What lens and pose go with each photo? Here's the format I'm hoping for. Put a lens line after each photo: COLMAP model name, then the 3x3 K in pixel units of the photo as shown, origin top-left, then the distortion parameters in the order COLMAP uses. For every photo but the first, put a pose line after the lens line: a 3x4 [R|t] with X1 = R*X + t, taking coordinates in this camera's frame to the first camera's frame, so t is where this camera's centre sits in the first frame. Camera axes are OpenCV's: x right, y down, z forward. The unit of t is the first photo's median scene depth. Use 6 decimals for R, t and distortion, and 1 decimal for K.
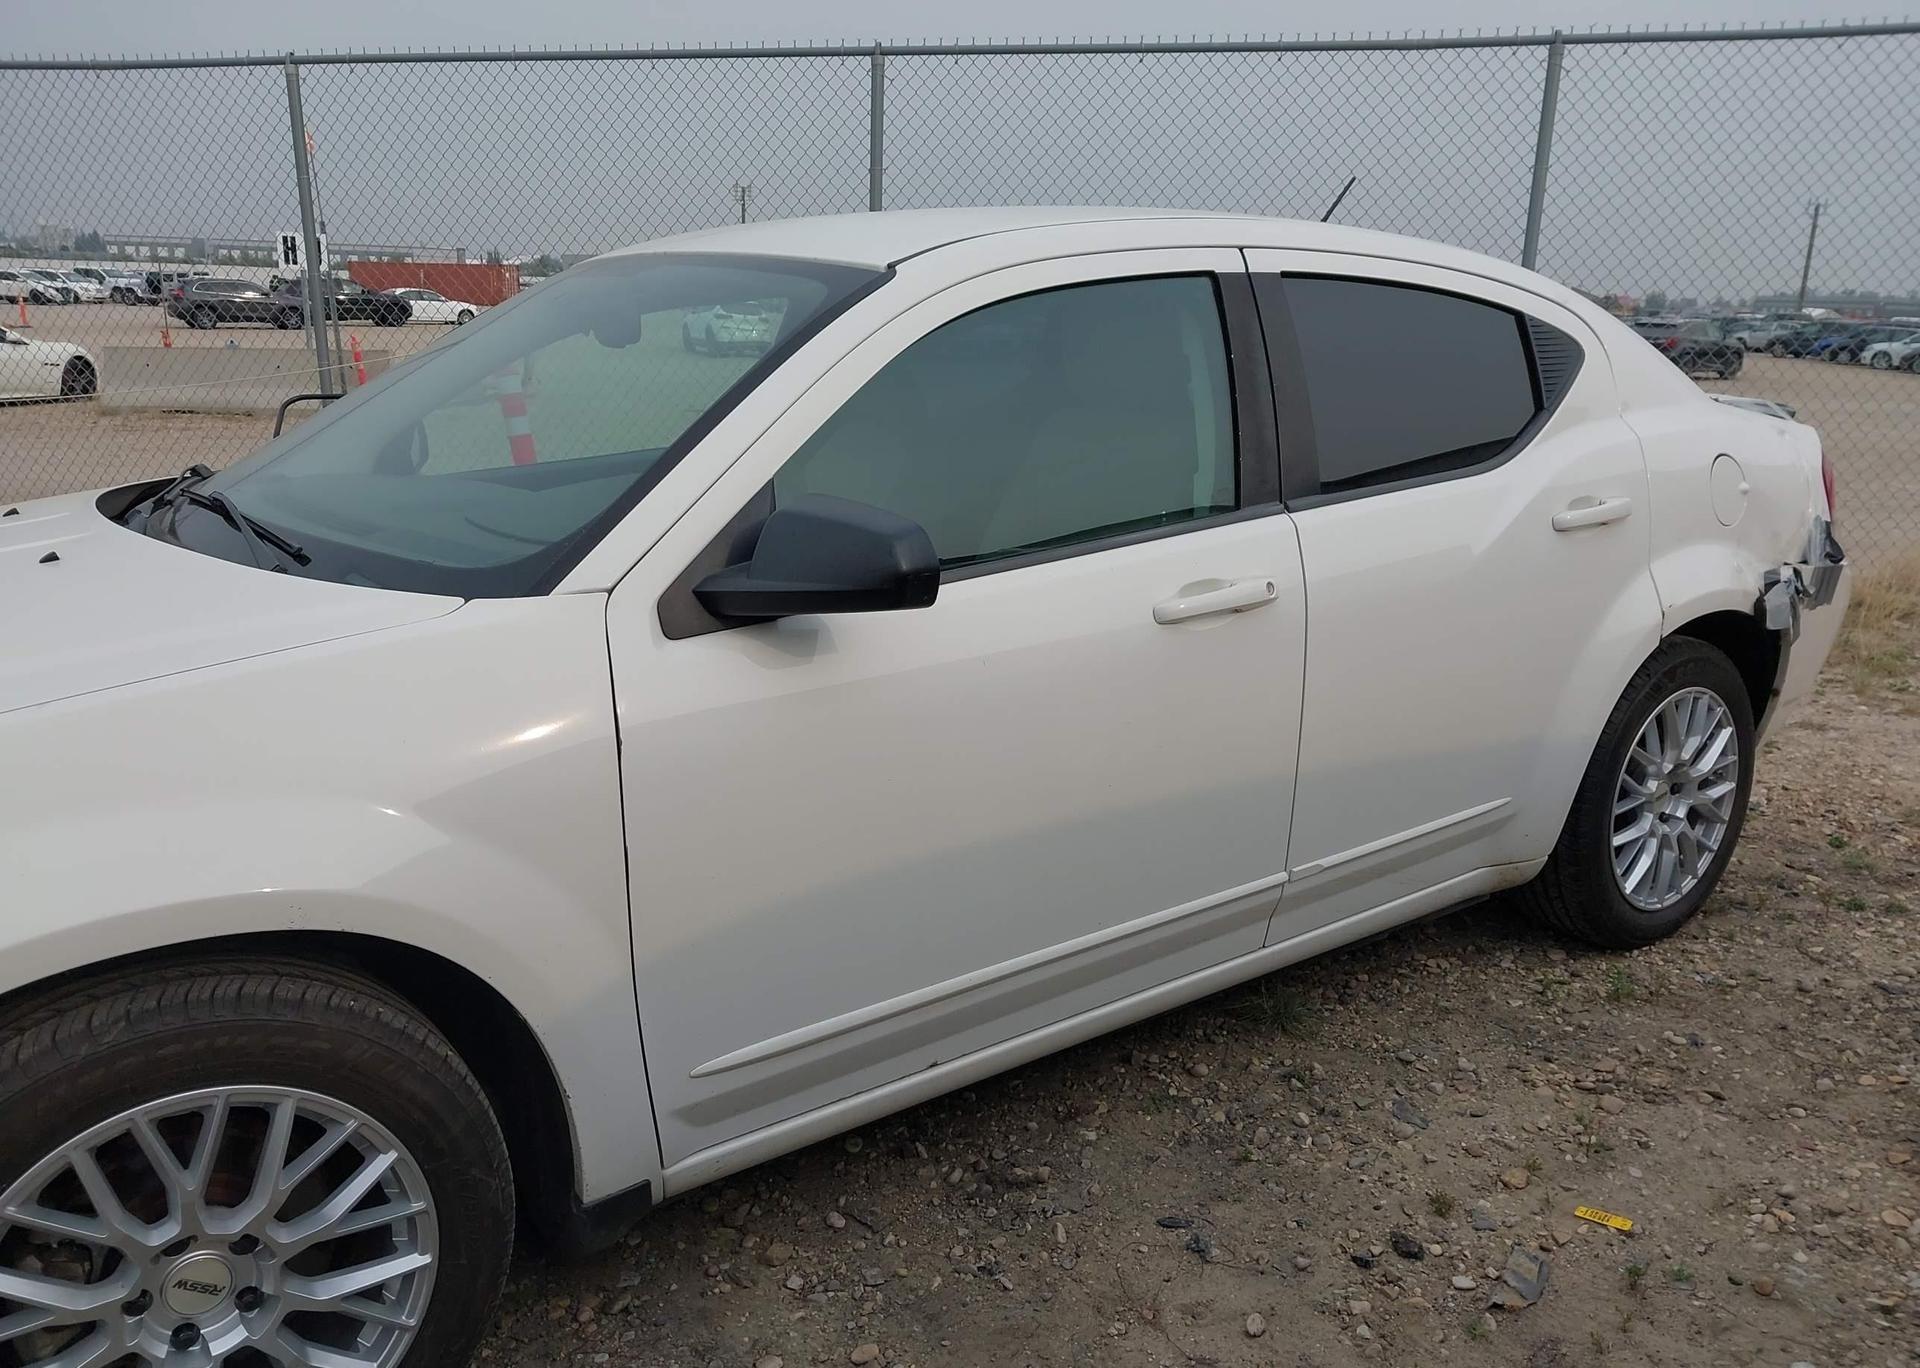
lens RADIAL K [[1555.8, 0, 948.3], [0, 1555.8, 690.2], [0, 0, 1]] dist [0.014034, -0.007289]
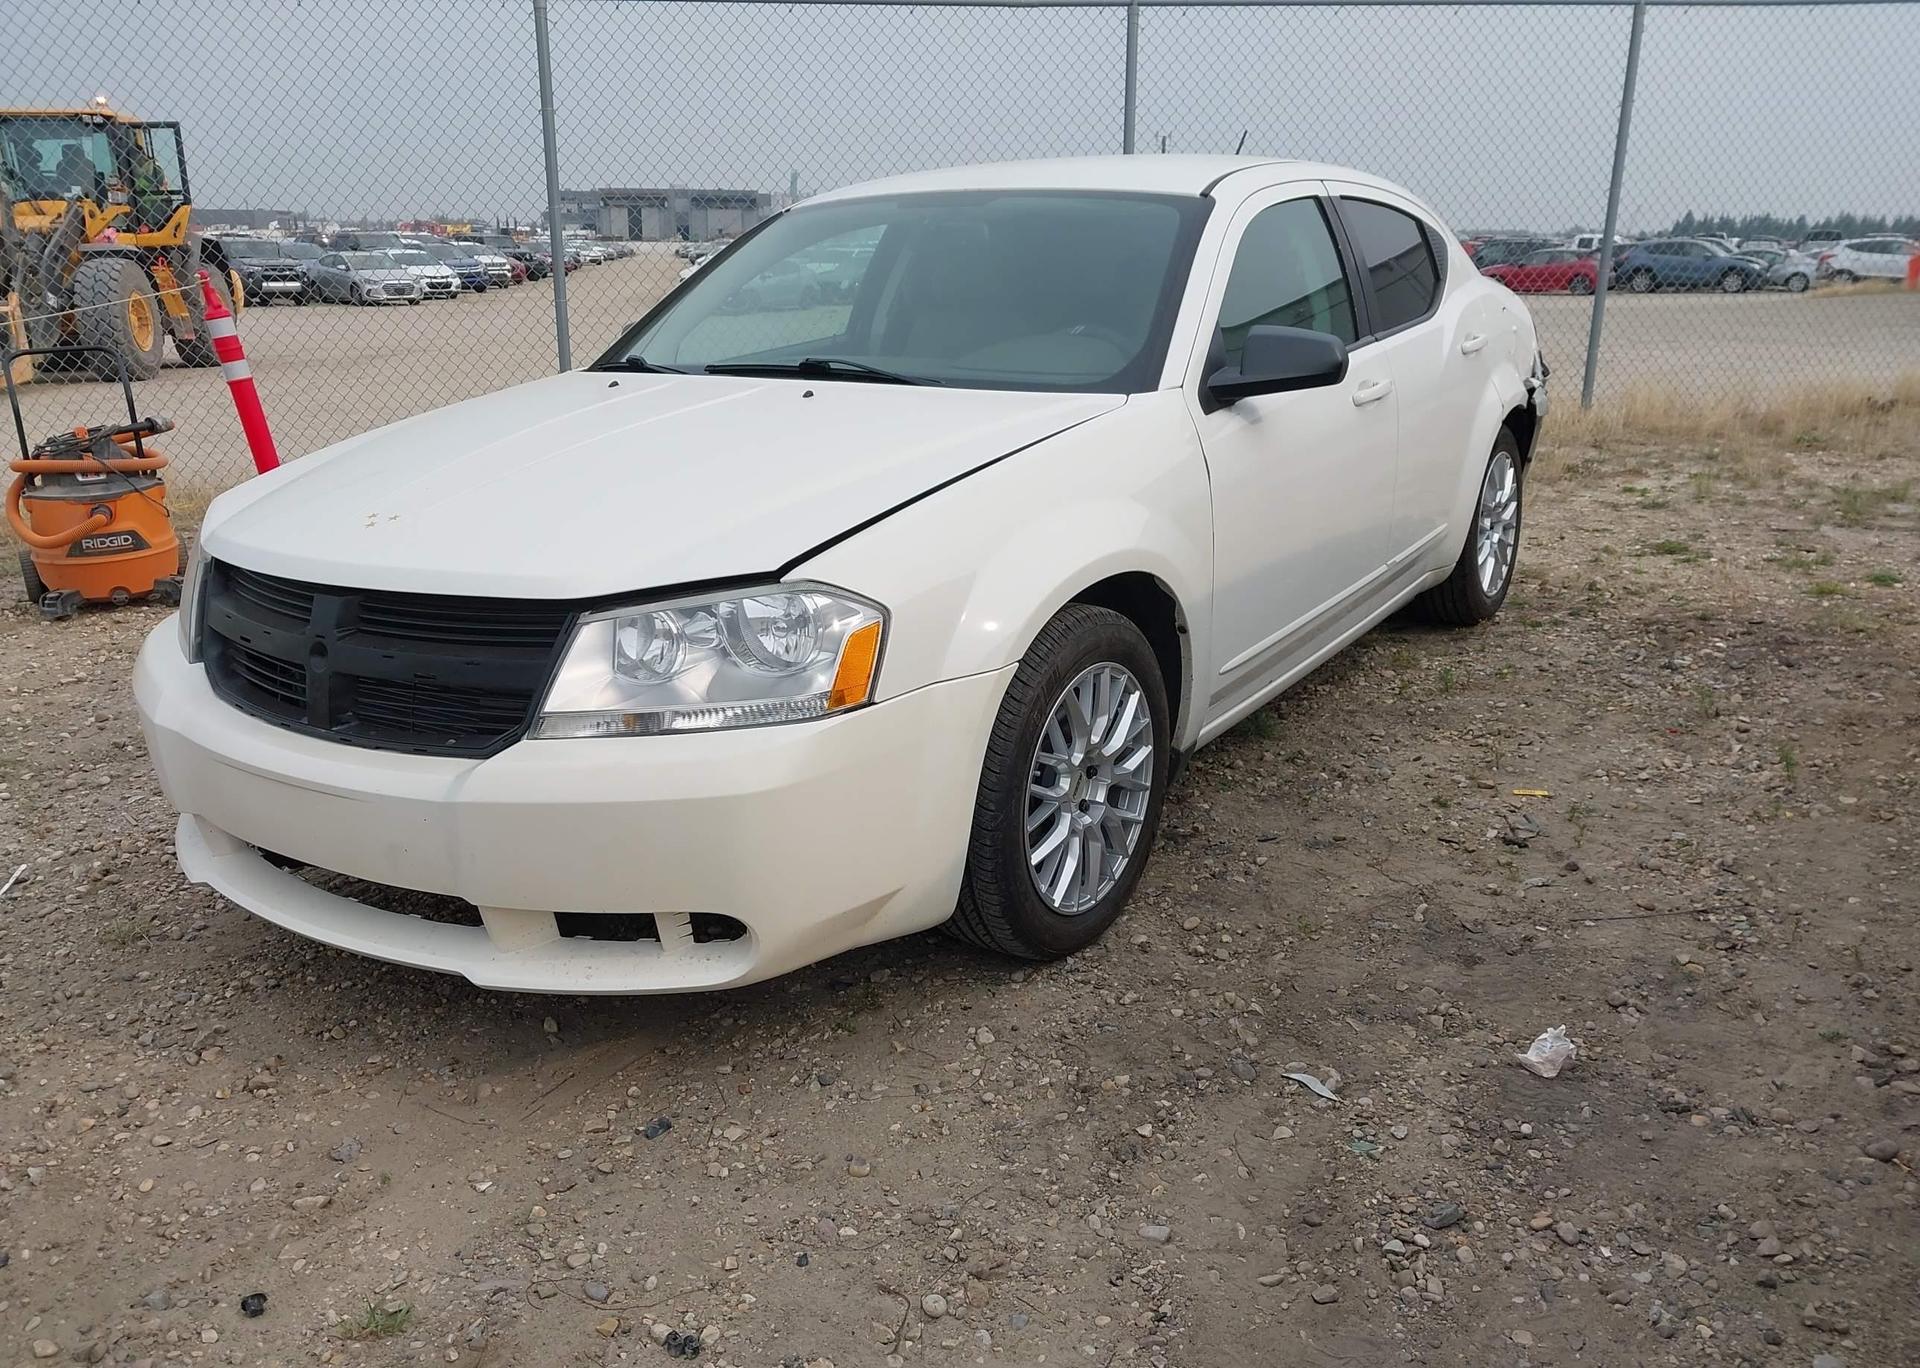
lens RADIAL K [[1555.8, 0, 976.2], [0, 1555.8, 674.7], [0, 0, 1]] dist [0.014034, -0.007289]
pose [[0.929757, -0.127019, 0.345569, -0.489558], [0.117308, 0.991888, 0.048966, 0.061926], [-0.348985, -0.004989, 0.937115, -0.233898]]
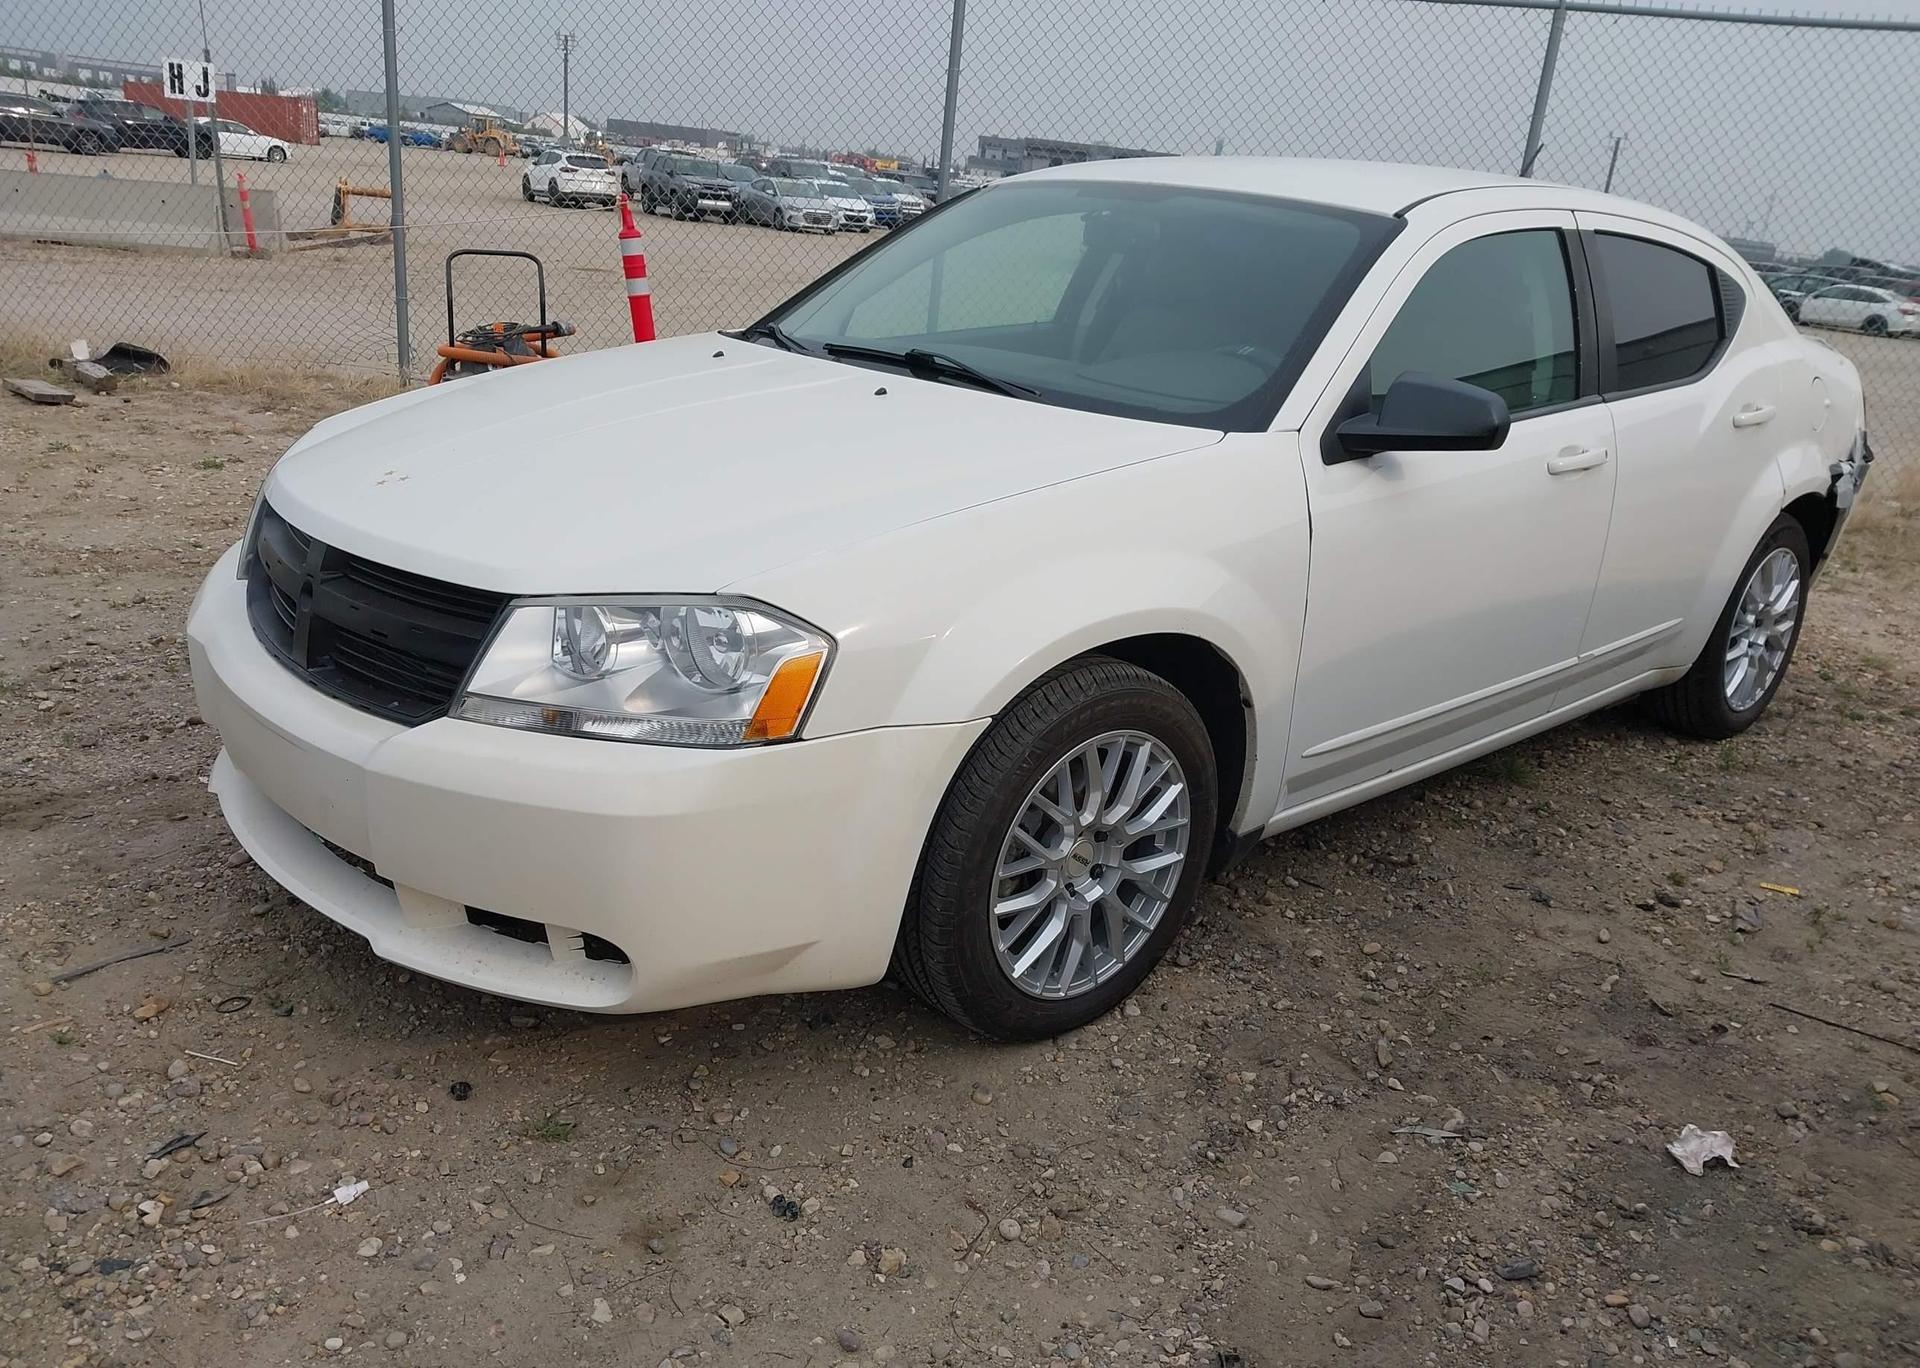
lens RADIAL K [[1555.8, 0, 970.7], [0, 1555.8, 683.4], [0, 0, 1]] dist [0.014034, -0.007289]
pose [[0.990609, 0.027598, 0.133914, -0.445011], [-0.036659, 0.997167, 0.065675, 0.057318], [-0.131722, -0.069967, 0.988814, -0.293933]]
